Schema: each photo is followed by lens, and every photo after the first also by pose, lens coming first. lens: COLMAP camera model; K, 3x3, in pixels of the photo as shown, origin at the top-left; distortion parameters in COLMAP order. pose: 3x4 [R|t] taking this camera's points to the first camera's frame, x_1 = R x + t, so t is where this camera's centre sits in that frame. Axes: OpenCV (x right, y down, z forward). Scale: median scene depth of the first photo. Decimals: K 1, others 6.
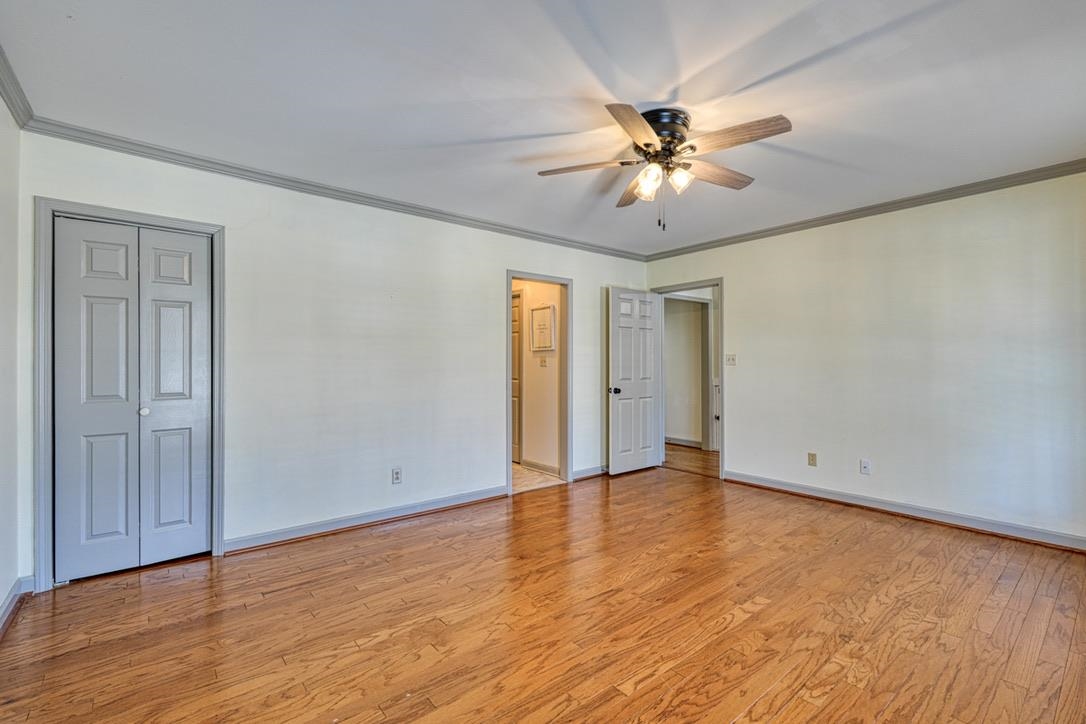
lens RADIAL K [[477.1, 0, 551.4], [0, 477.1, 362.0], [0, 0, 1]] dist [0.003846, -0.000212]
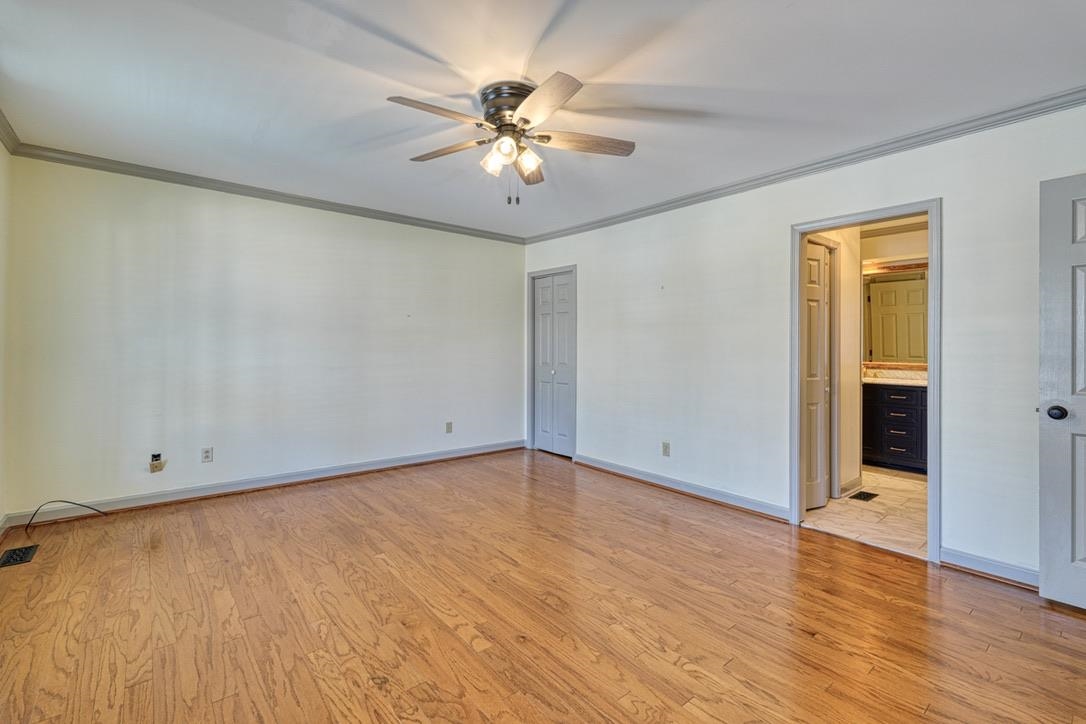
lens RADIAL K [[477.1, 0, 532.1], [0, 477.1, 348.7], [0, 0, 1]] dist [0.003846, -0.000212]
pose [[-0.007503, 0.004351, -0.999962, 1.185496], [-0.006268, 0.999971, 0.004398, 0.003362], [0.999952, 0.006301, -0.007476, 1.048279]]
